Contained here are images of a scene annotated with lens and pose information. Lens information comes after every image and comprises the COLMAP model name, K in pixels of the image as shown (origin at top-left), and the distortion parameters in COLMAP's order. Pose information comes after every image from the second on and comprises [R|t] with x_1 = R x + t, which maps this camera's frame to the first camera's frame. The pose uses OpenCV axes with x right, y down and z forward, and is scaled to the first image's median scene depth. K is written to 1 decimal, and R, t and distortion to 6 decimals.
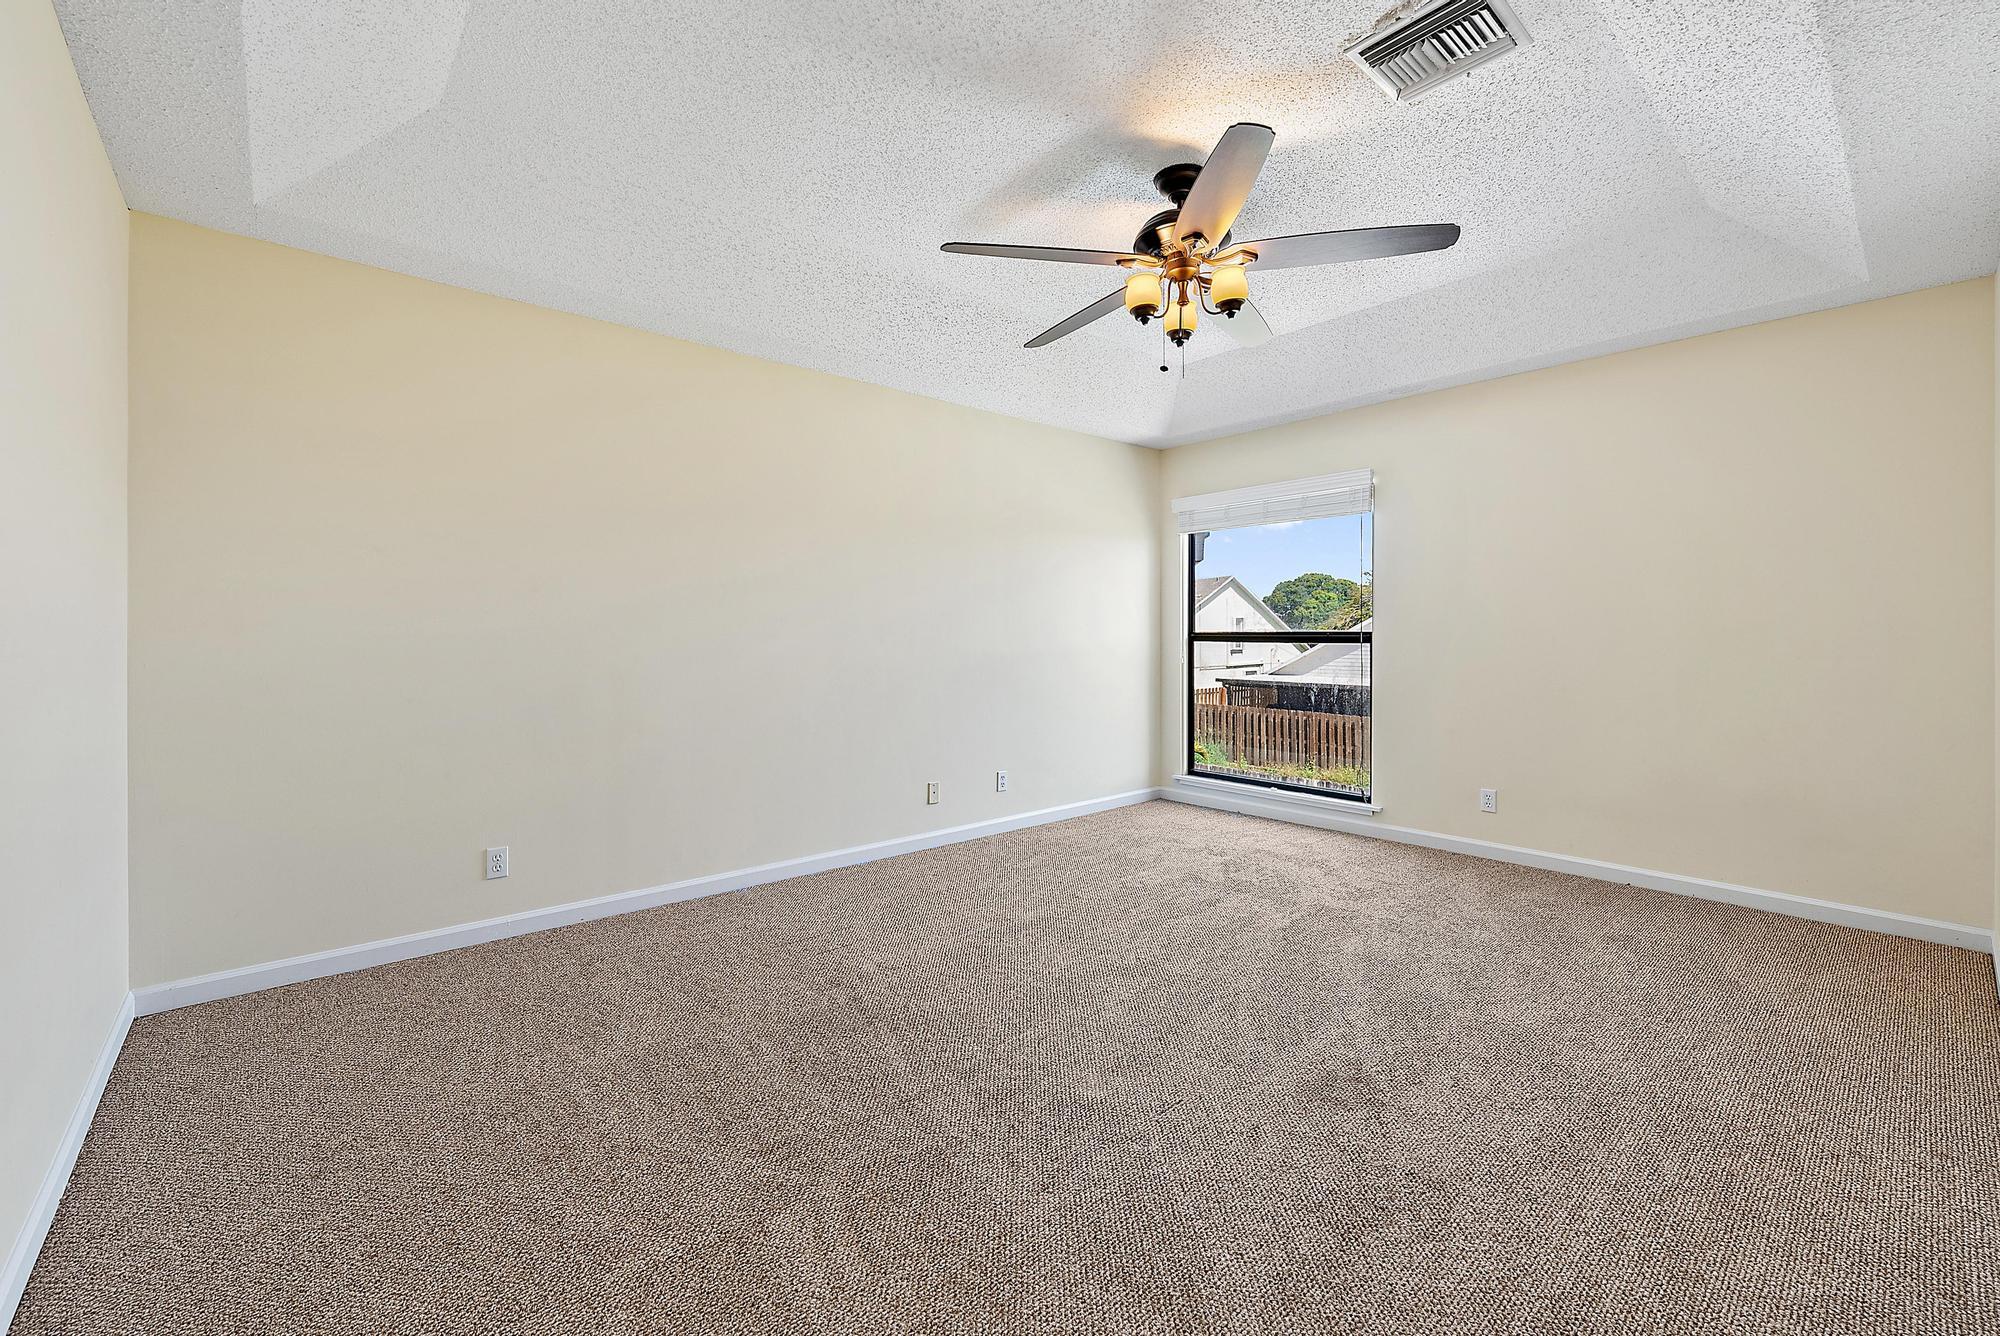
lens RADIAL K [[808.4, 0, 1006.0], [0, 808.4, 641.2], [0, 0, 1]] dist [0.001433, 0.000263]
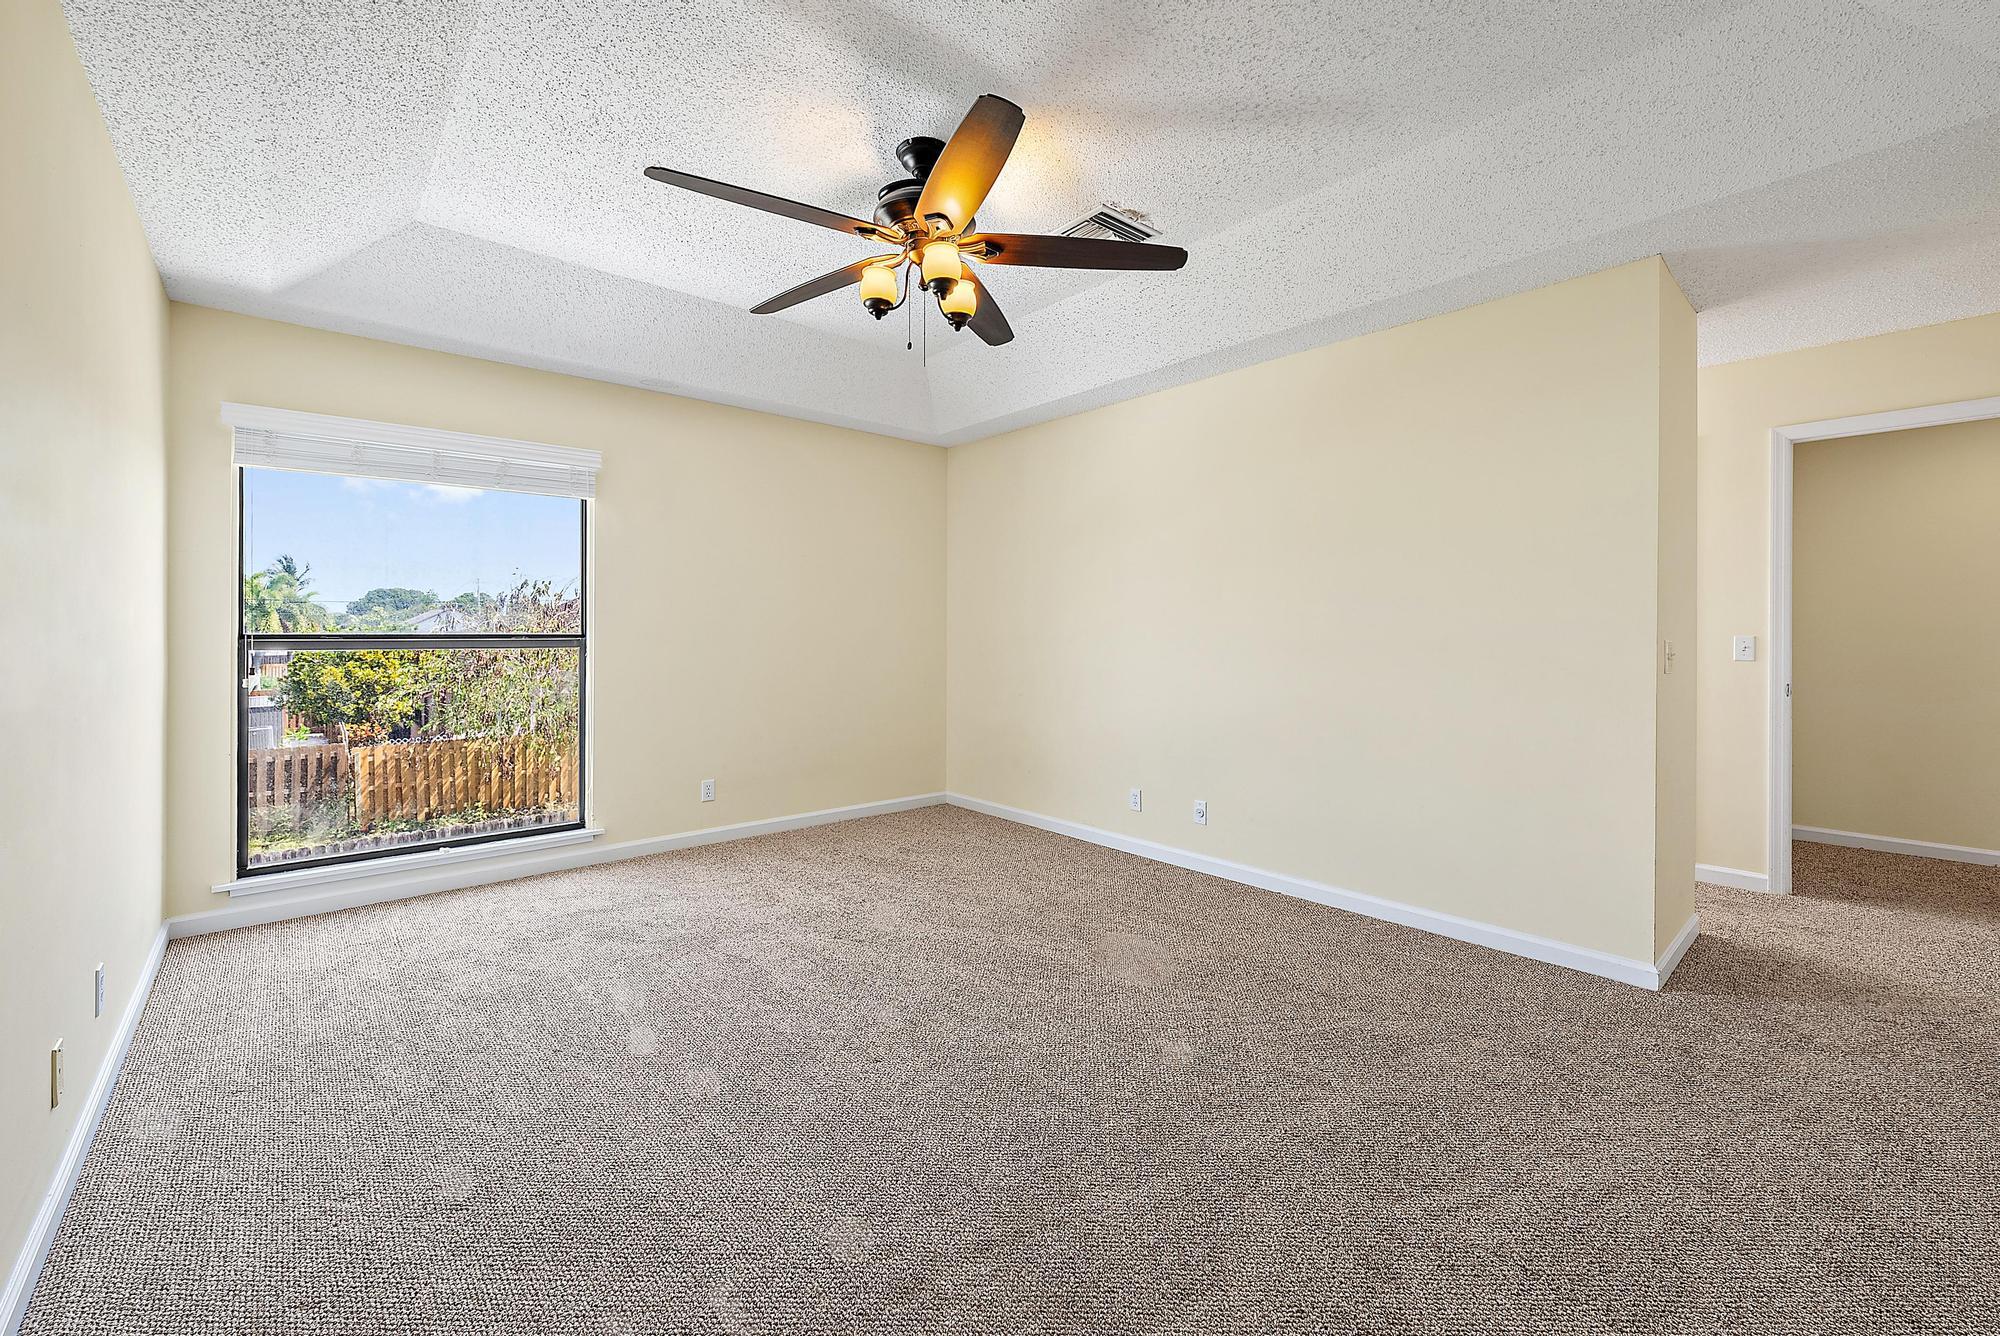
lens RADIAL K [[808.4, 0, 1006.0], [0, 808.4, 641.2], [0, 0, 1]] dist [0.001433, 0.000263]
pose [[0.010825, -0.008071, 0.999909, -0.434403], [0.008031, 0.999936, 0.007984, -0.007370], [-0.999909, 0.007943, 0.010889, 0.535621]]
